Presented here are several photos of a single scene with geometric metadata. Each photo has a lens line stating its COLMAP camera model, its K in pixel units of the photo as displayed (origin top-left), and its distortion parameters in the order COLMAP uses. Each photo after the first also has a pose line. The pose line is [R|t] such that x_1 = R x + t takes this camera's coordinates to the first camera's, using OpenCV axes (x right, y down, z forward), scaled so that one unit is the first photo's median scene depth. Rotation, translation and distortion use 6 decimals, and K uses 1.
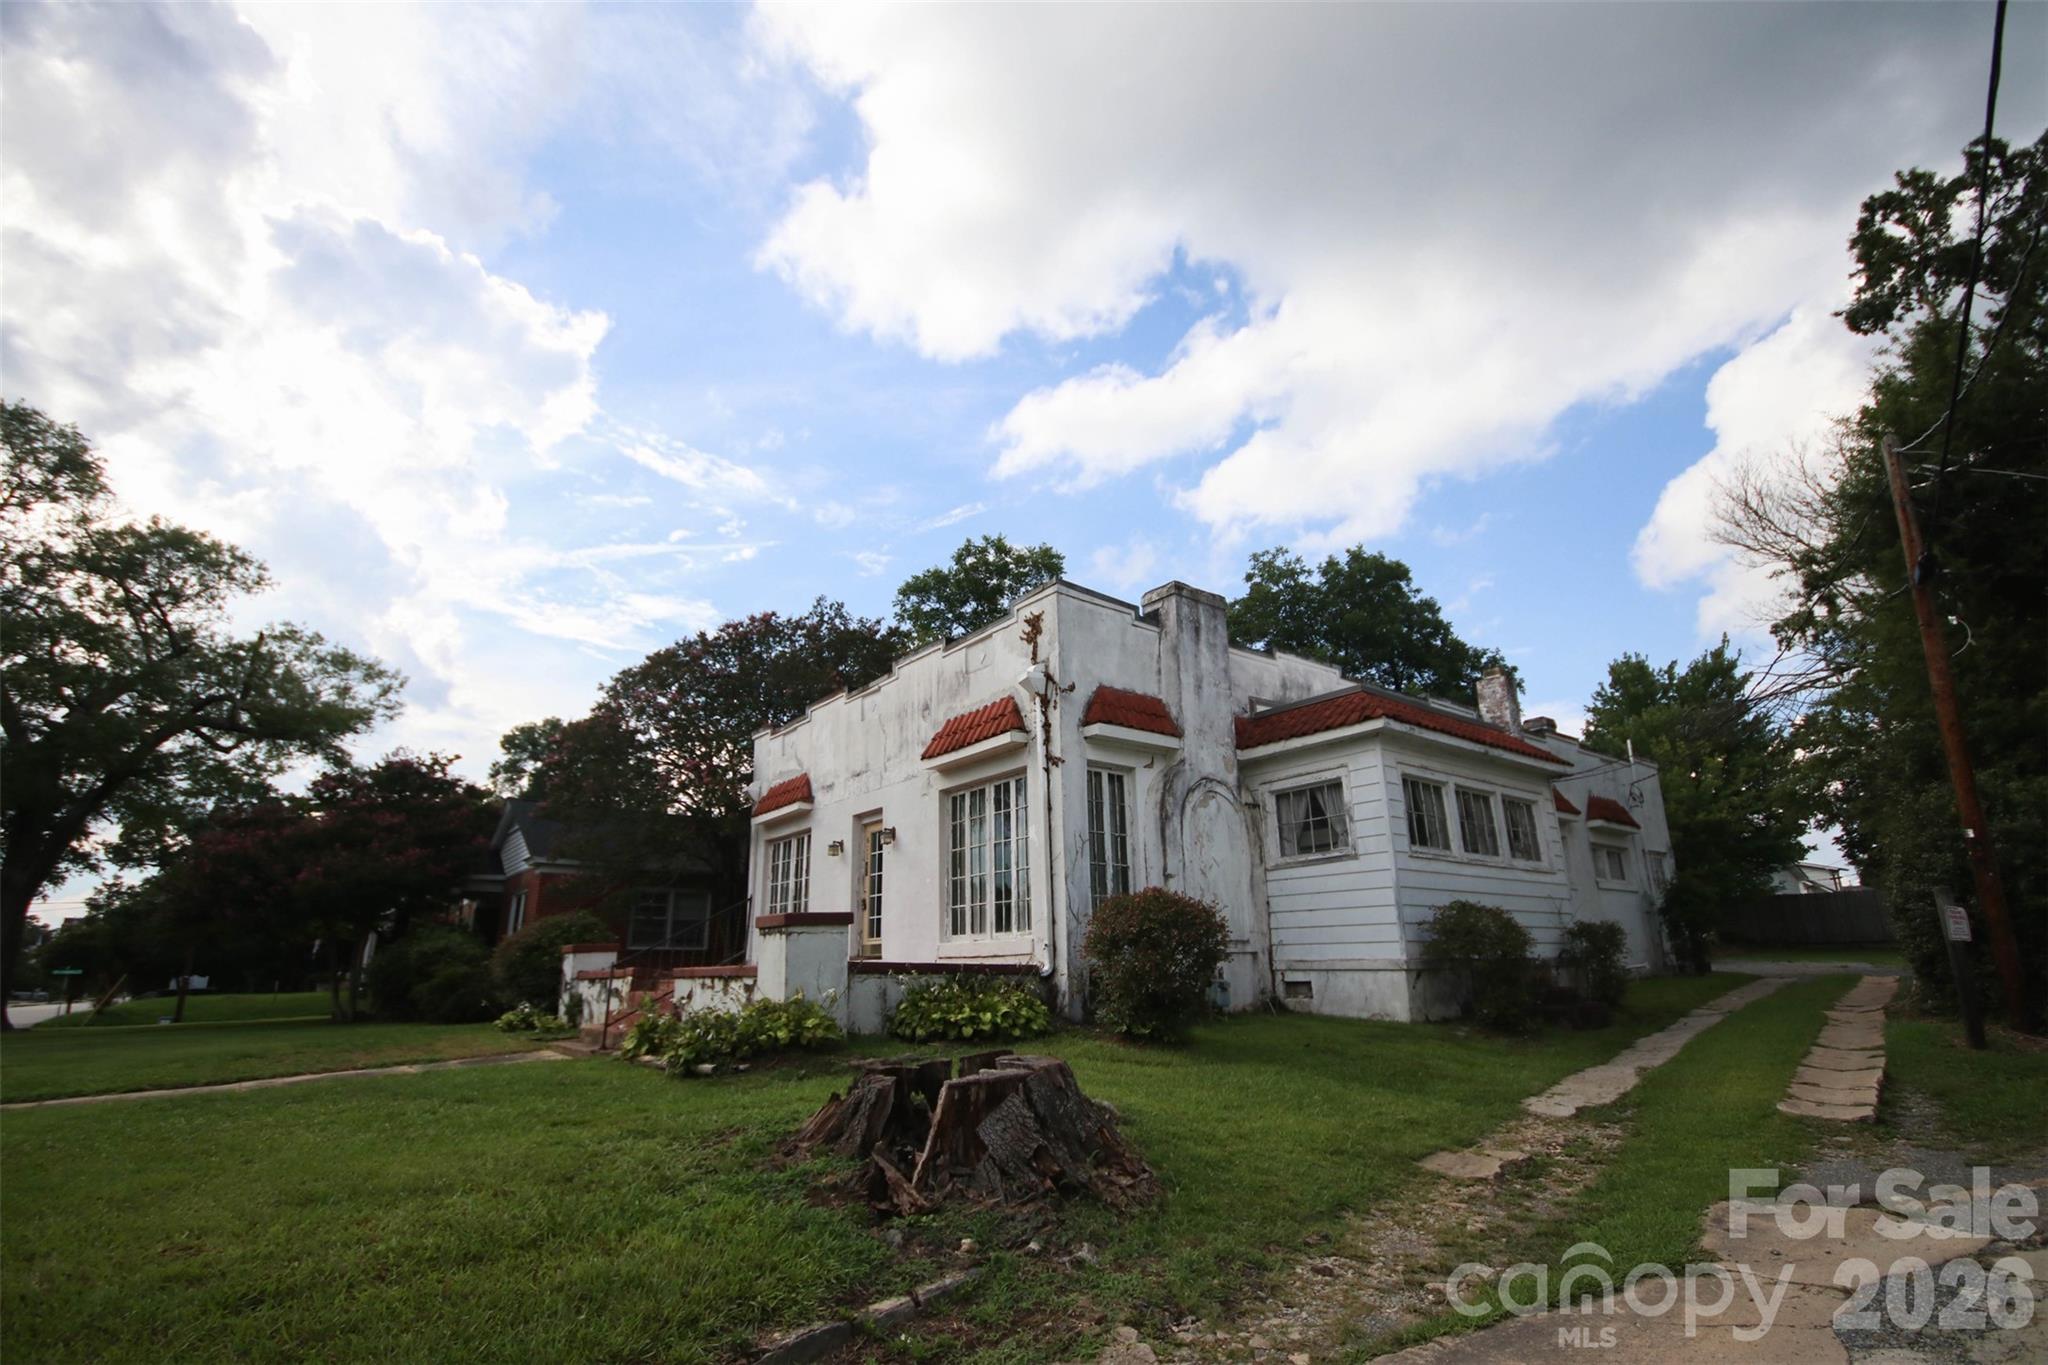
lens RADIAL K [[968.7, 0, 1024.0], [0, 968.7, 712.0], [0, 0, 1]] dist [0.020514, -0.008221]
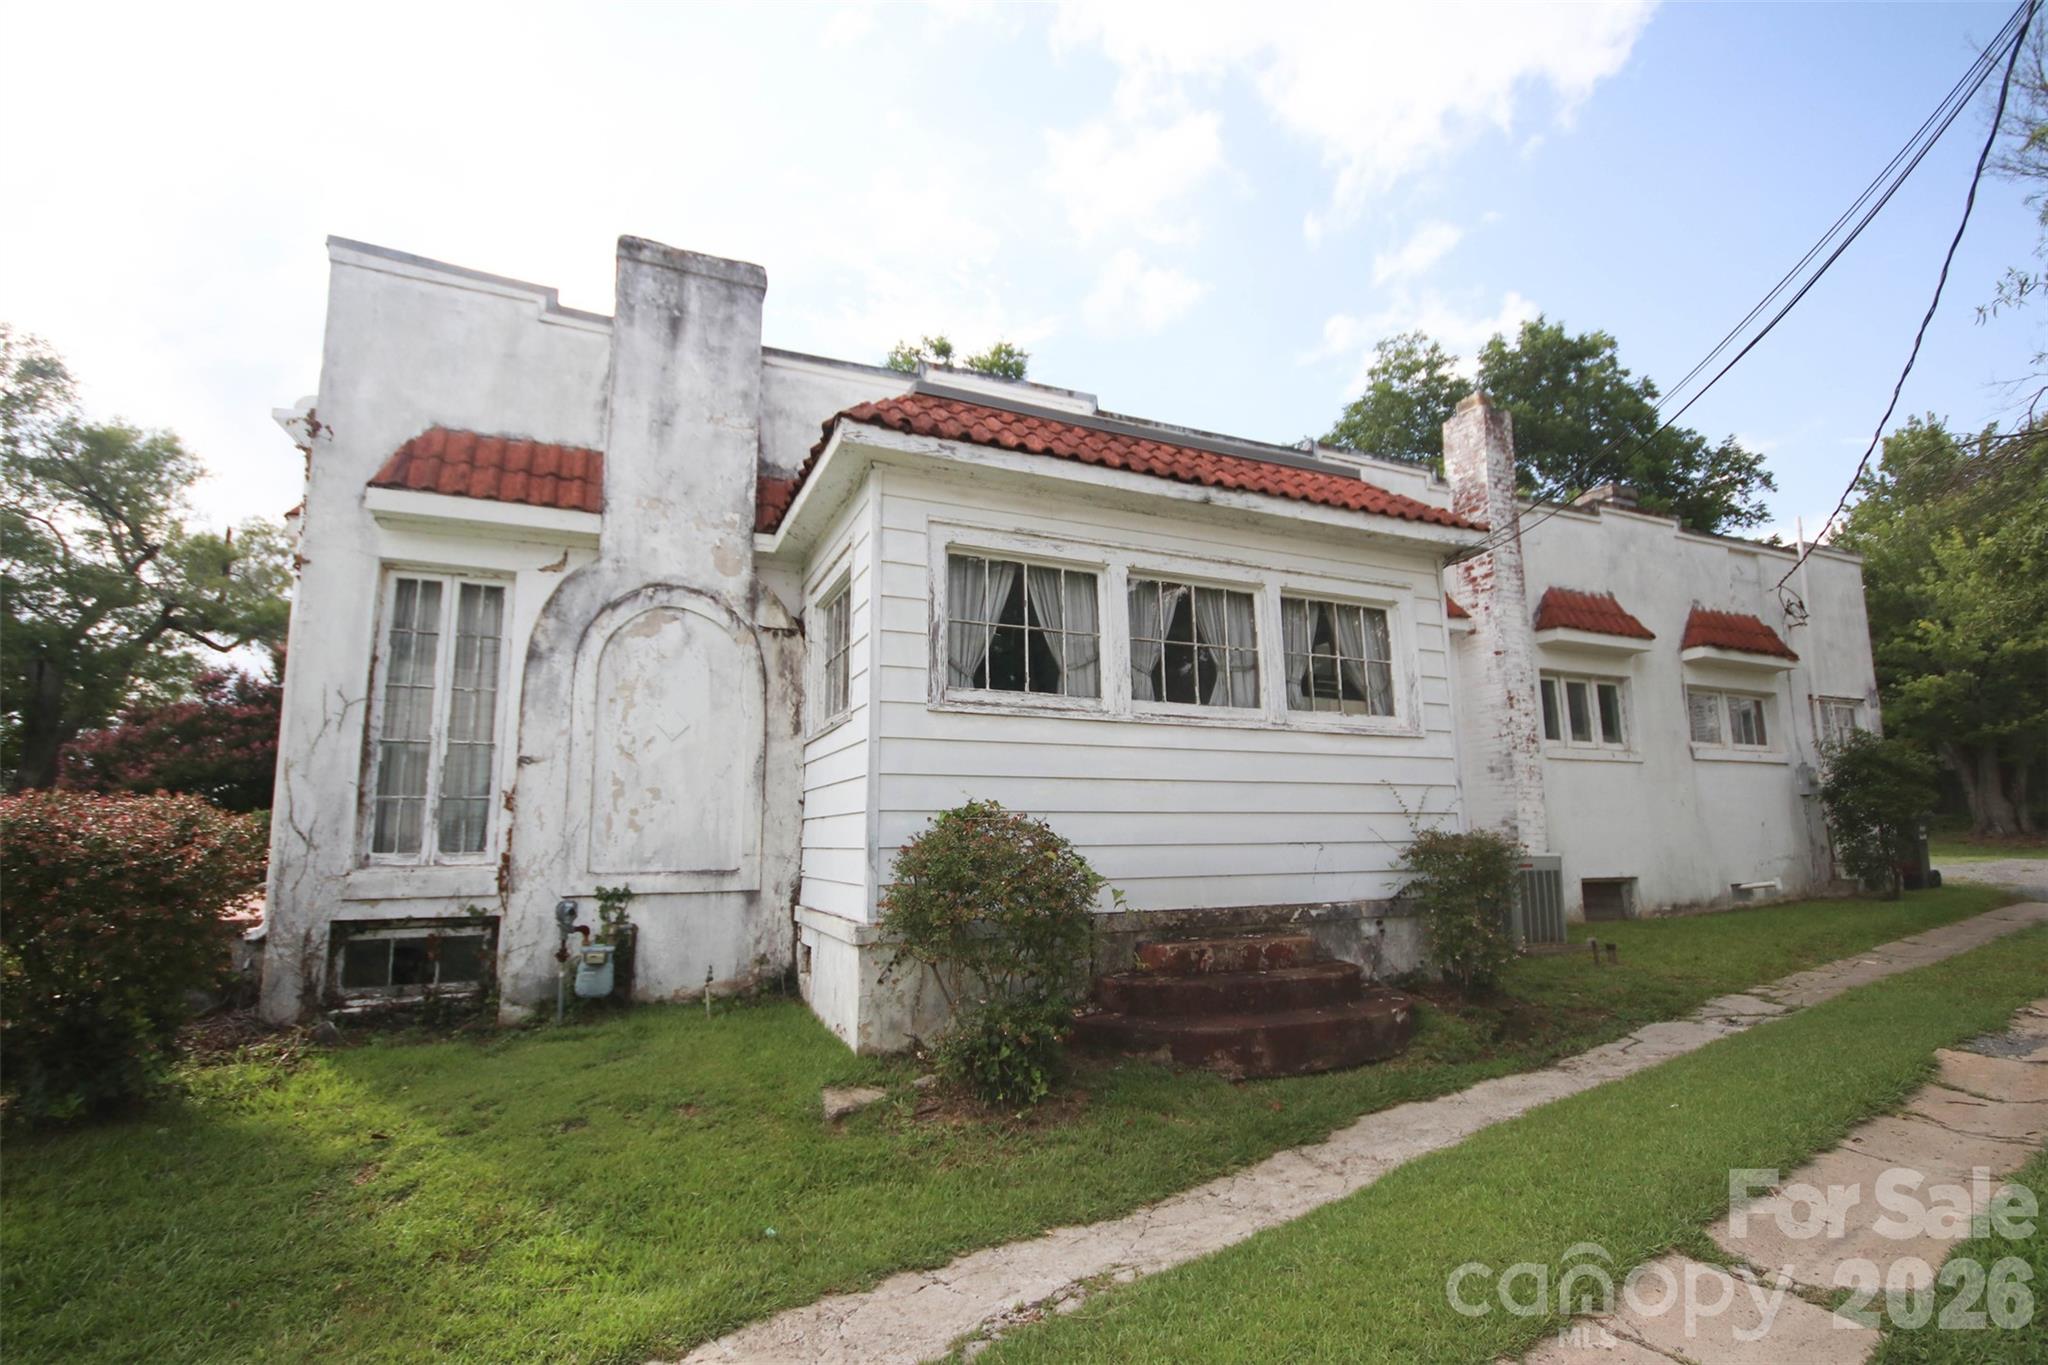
lens RADIAL K [[973.9, 0, 1020.0], [0, 973.9, 706.9], [0, 0, 1]] dist [-0.006556, 0.000359]
pose [[0.967678, -0.031545, -0.250207, 0.499533], [0.060582, 0.992171, 0.109210, 0.085086], [0.244803, -0.120838, 0.962013, 0.481015]]
